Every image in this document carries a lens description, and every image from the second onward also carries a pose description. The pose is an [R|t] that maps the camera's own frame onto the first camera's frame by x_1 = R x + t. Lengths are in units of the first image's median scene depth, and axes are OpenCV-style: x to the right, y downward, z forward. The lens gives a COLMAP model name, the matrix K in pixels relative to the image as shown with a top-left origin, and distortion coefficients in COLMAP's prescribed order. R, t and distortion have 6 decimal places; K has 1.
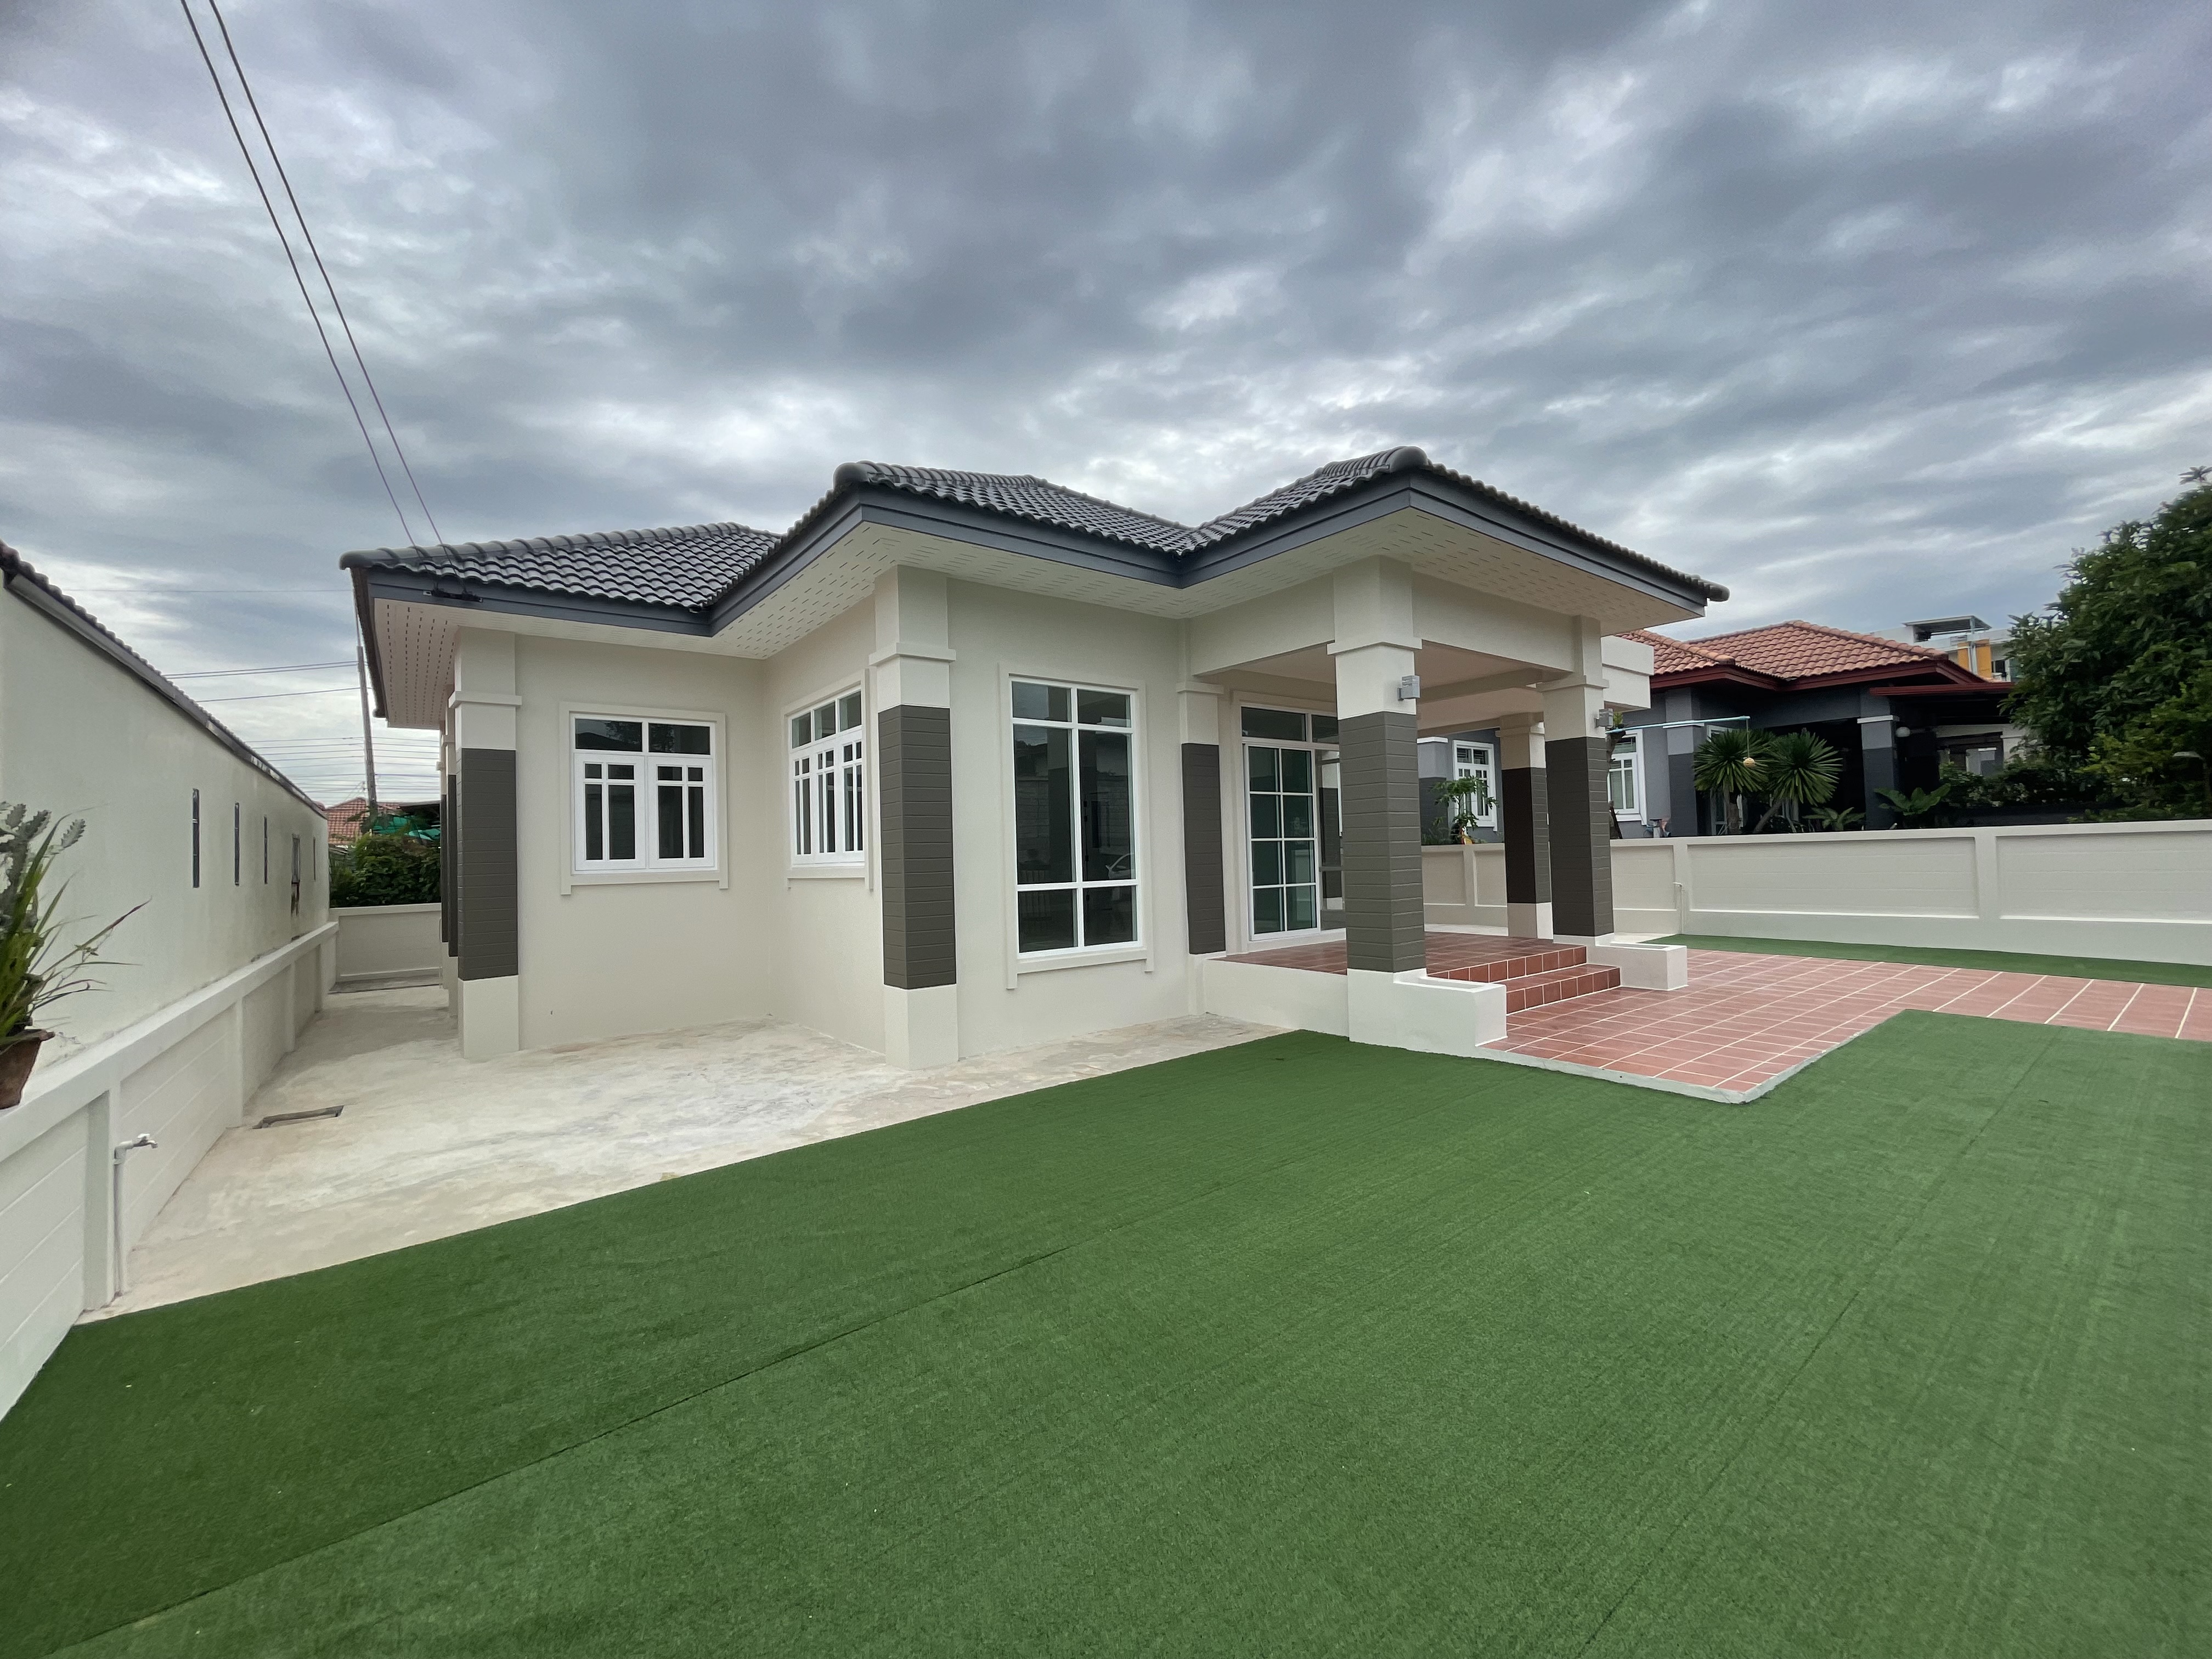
lens RADIAL K [[941.9, 0, 1130.4], [0, 941.9, 830.2], [0, 0, 1]] dist [0.004886, 0.000470]
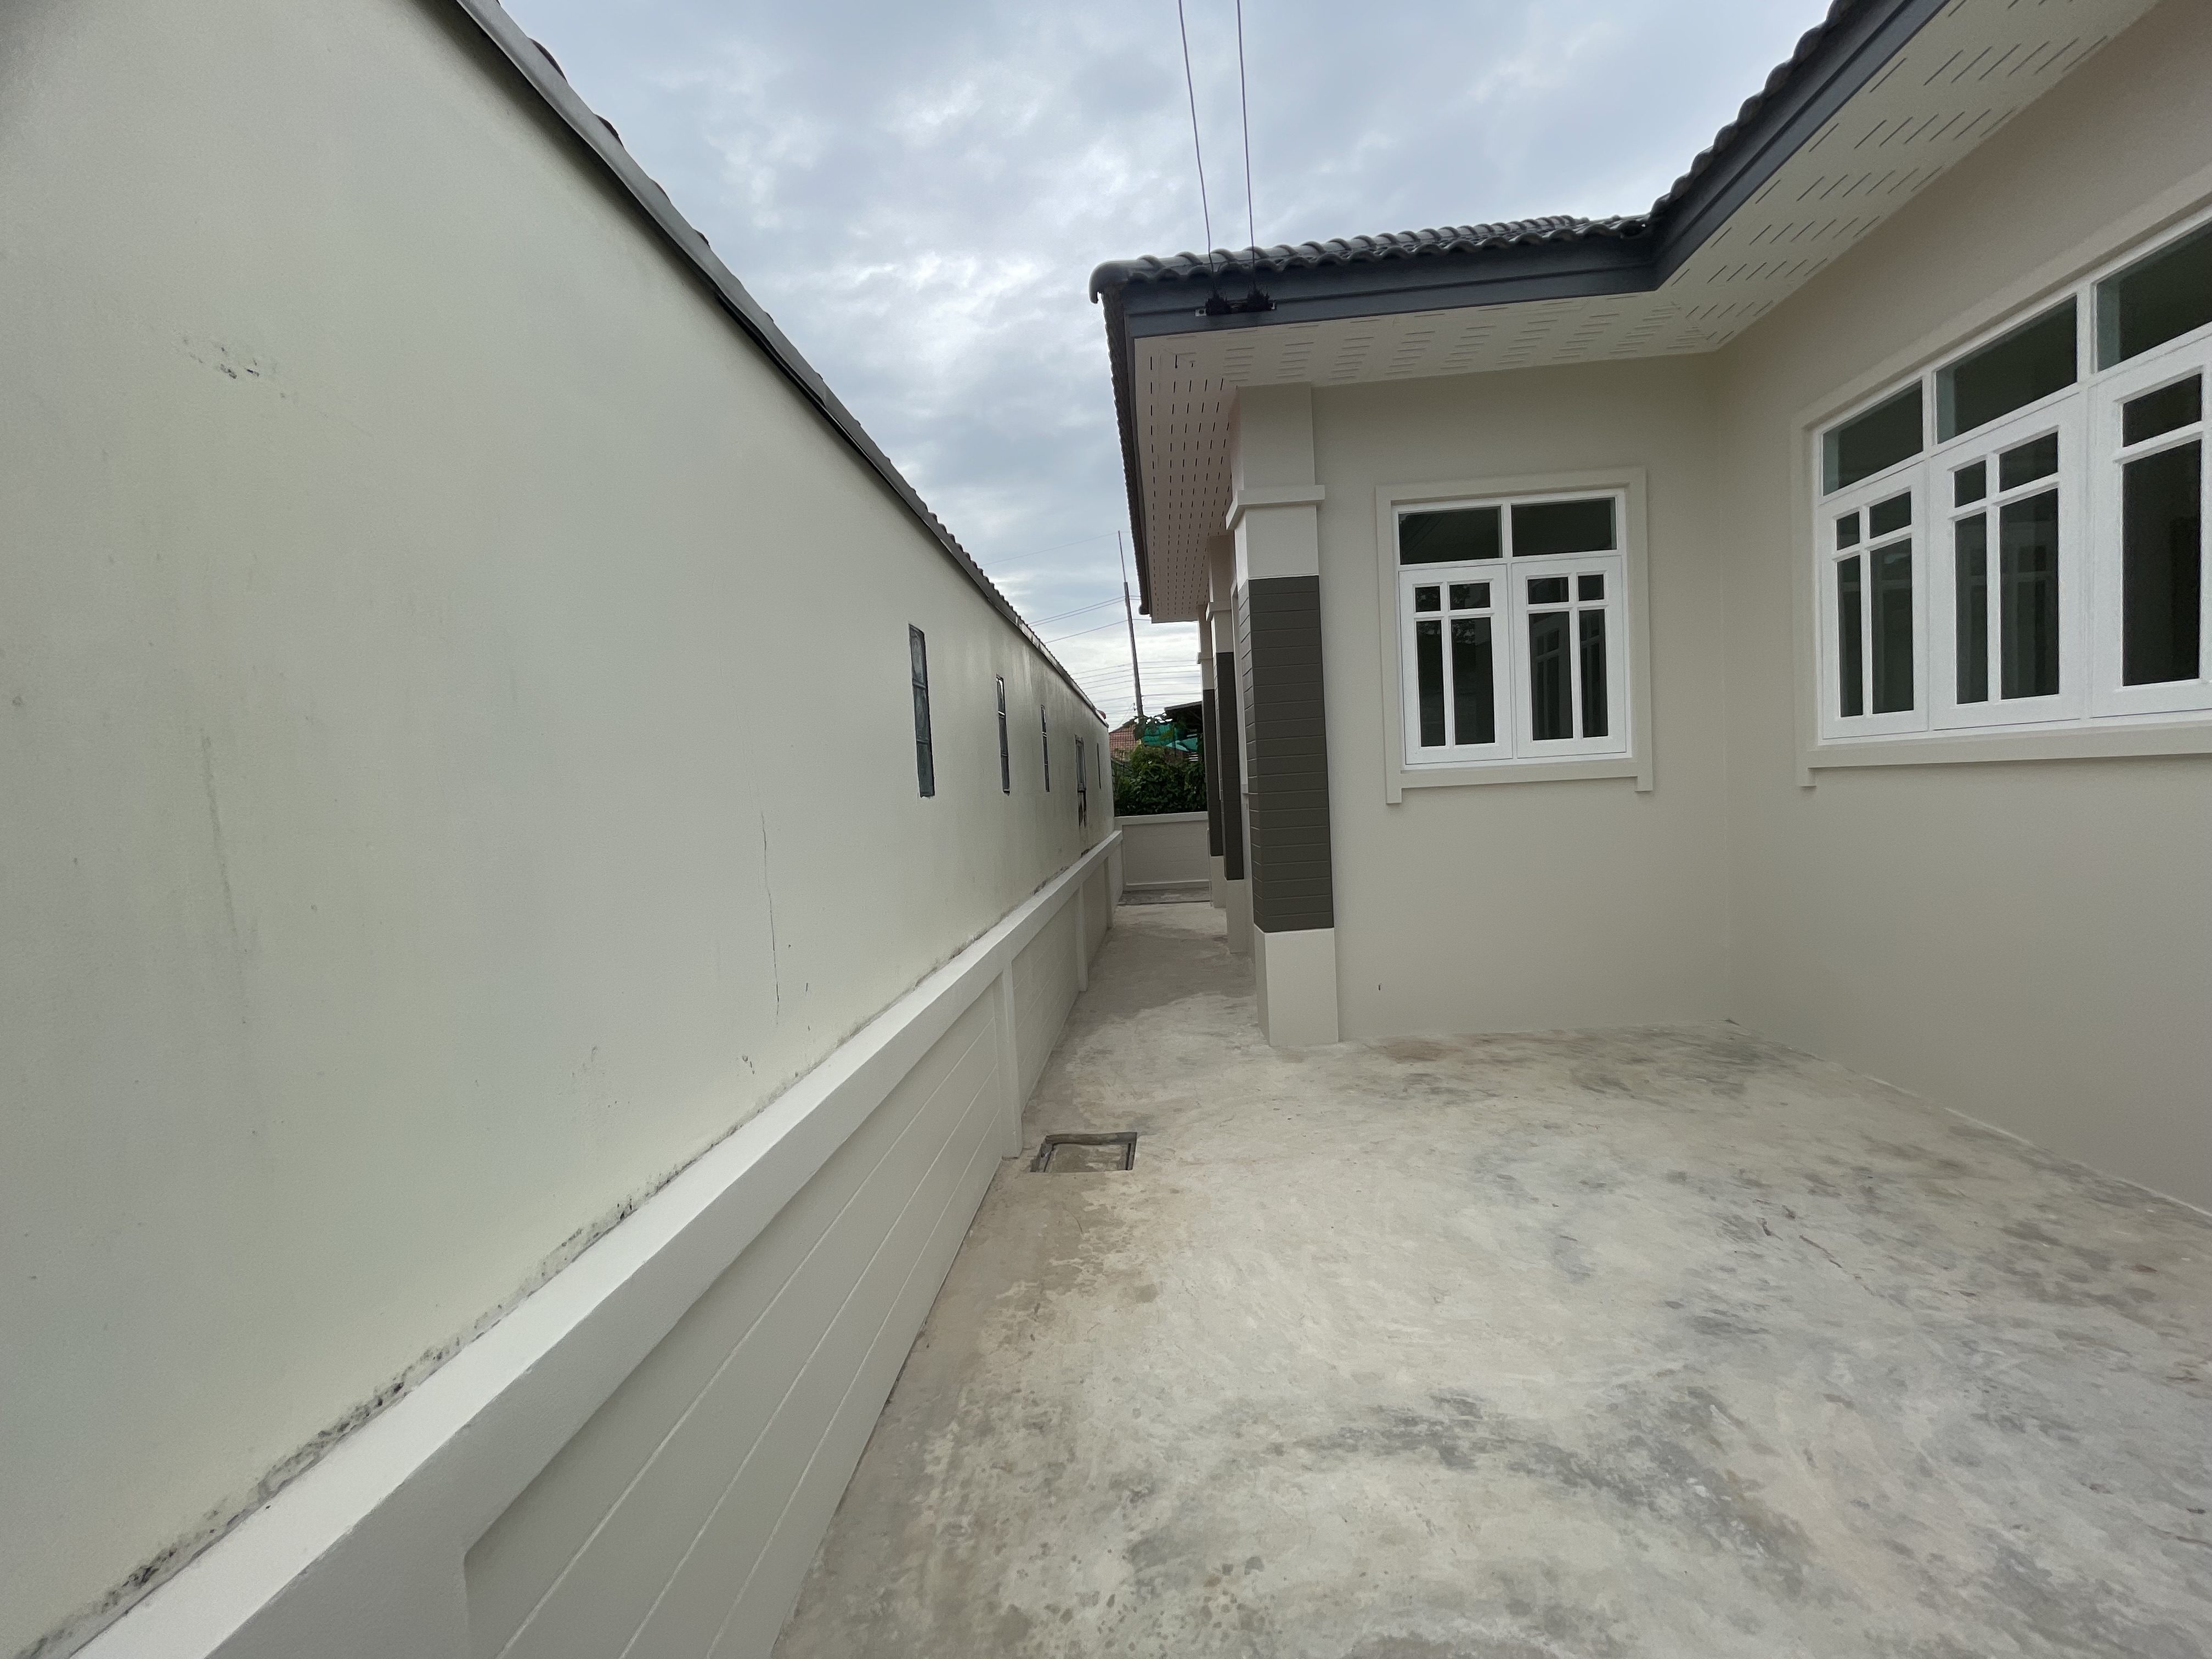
lens RADIAL K [[913.0, 0, 1106.0], [0, 913.0, 829.5], [0, 0, 1]] dist [0.070475, -0.000033]
pose [[0.754304, 0.014840, -0.656357, -0.321011], [0.051029, 0.995395, 0.081150, 0.024910], [0.654539, -0.094705, 0.750073, 0.391641]]
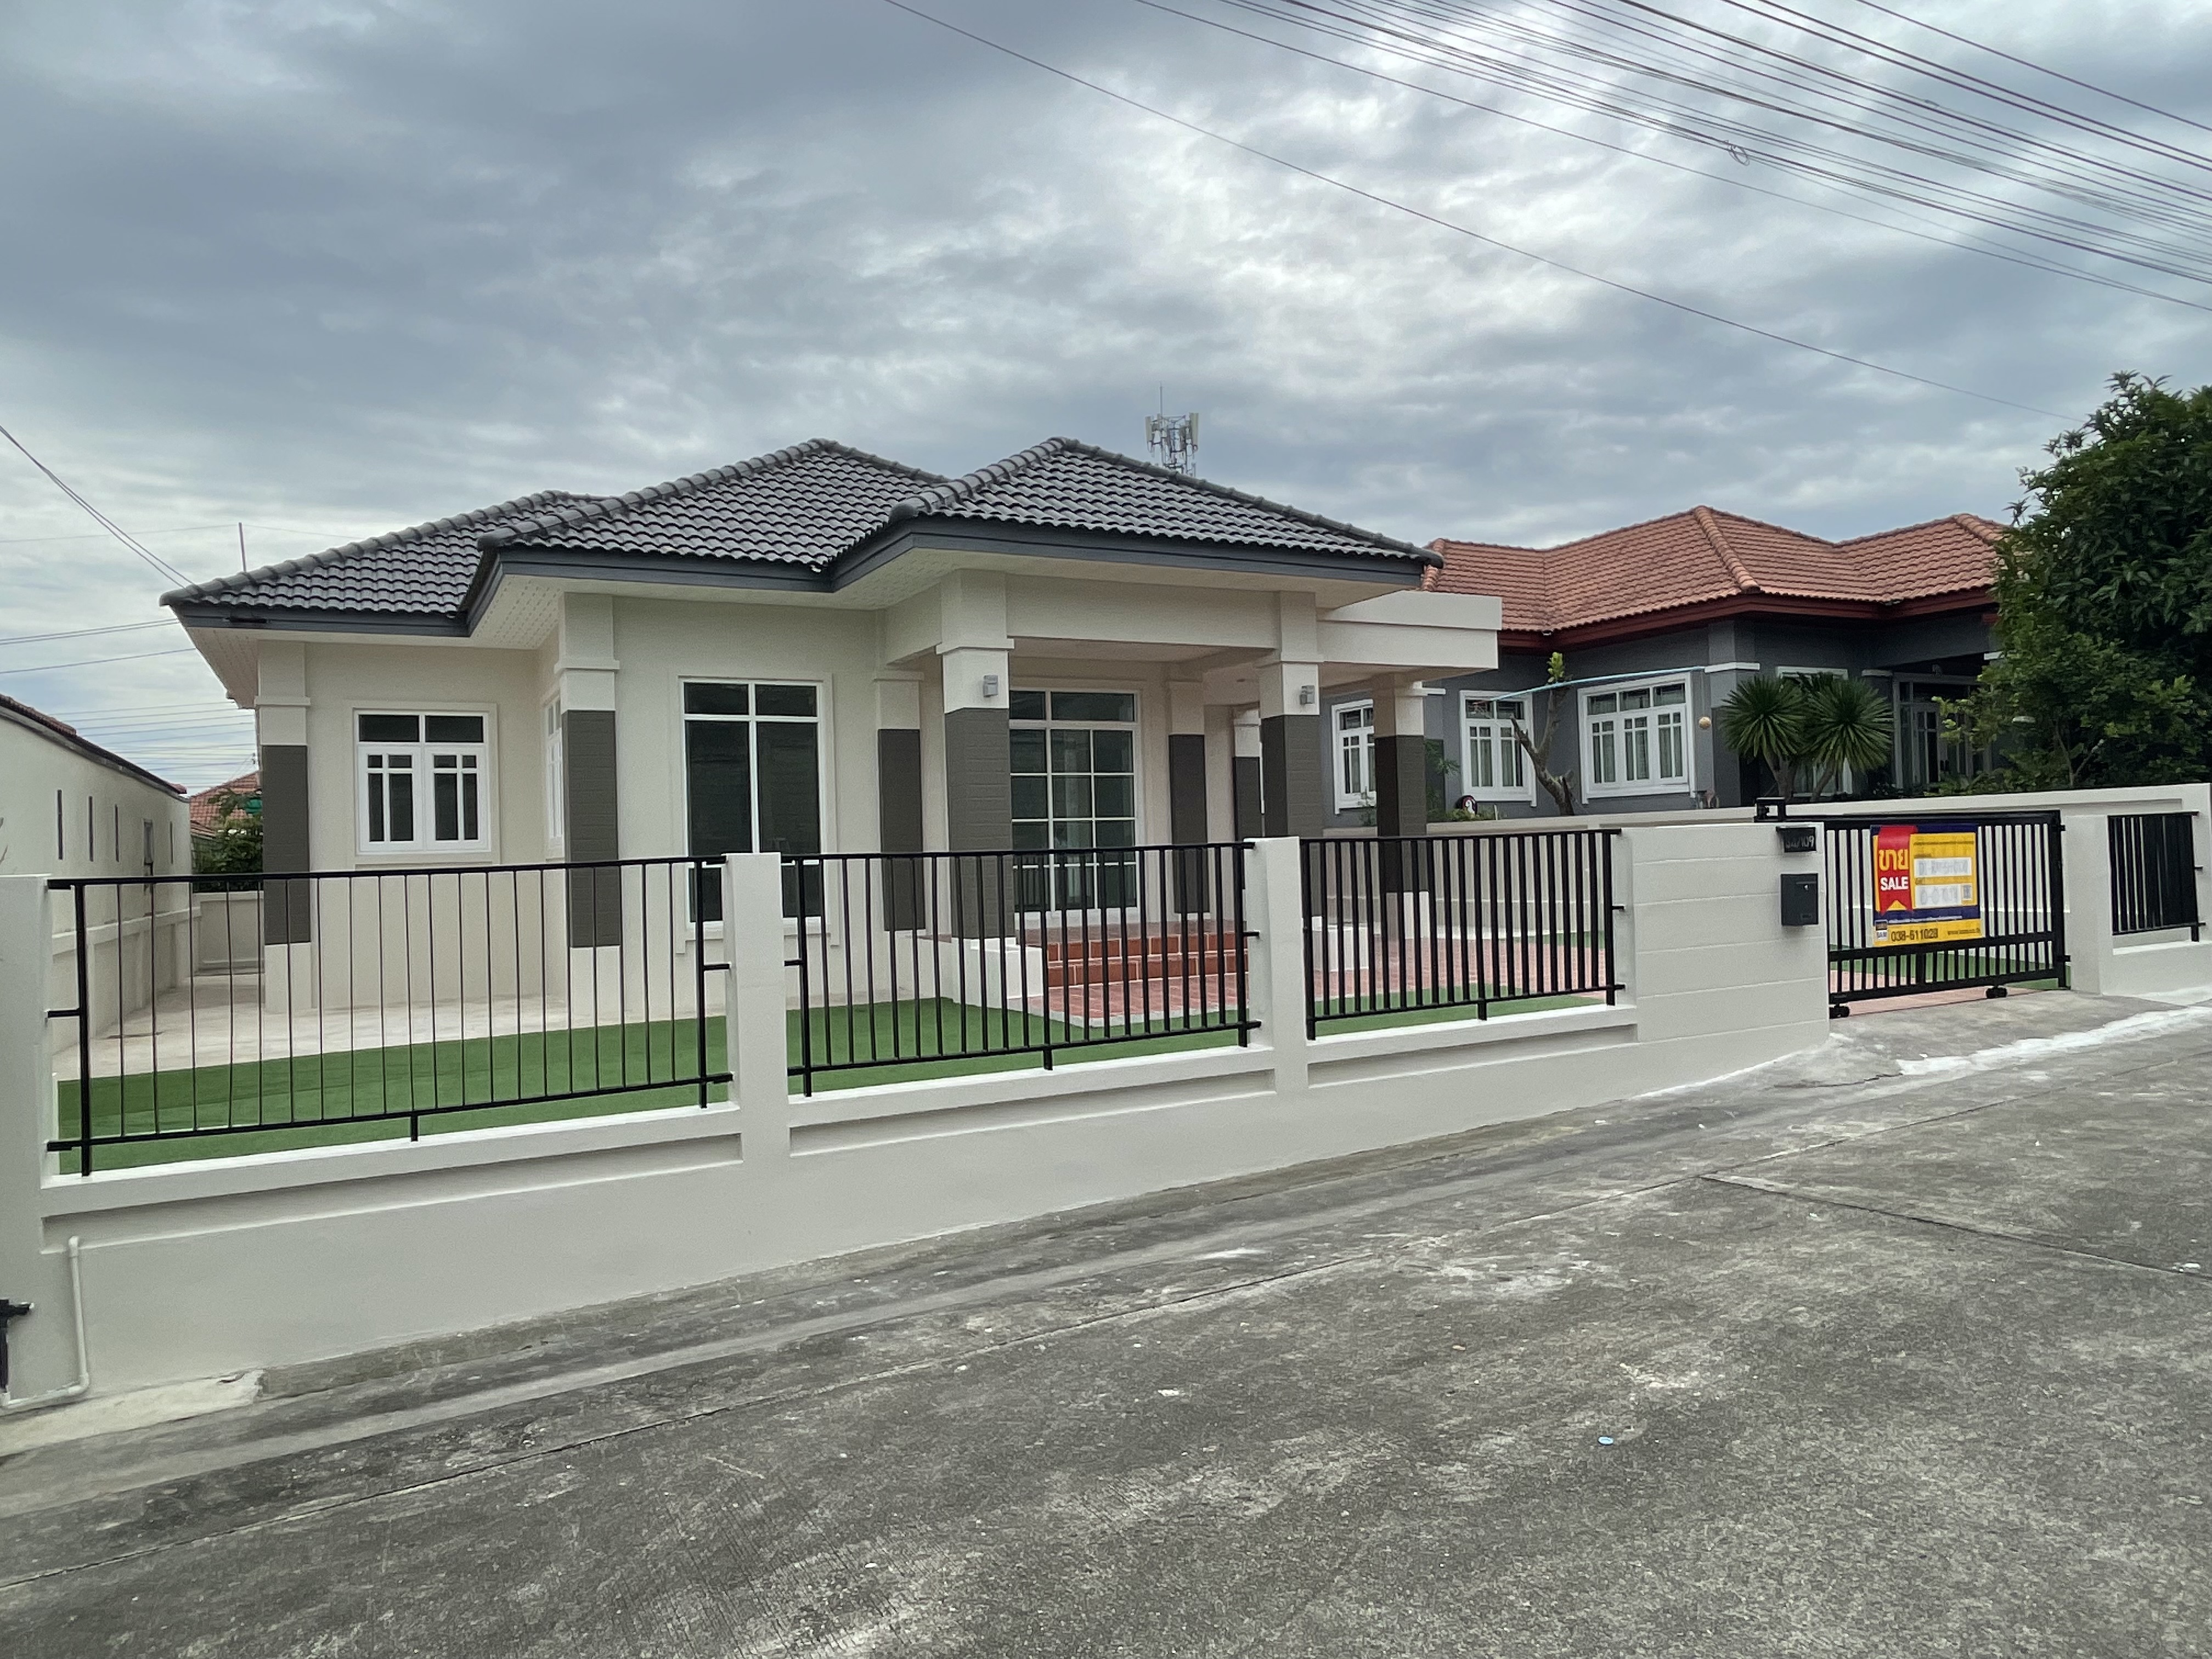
lens RADIAL K [[1417.0, 0, 1077.1], [0, 1417.0, 832.2], [0, 0, 1]] dist [0.001933, -0.002509]
pose [[0.984913, -0.002813, -0.173026, 0.509138], [0.006422, 0.999773, 0.020301, -0.007746], [0.172930, -0.021105, 0.984708, -0.478148]]
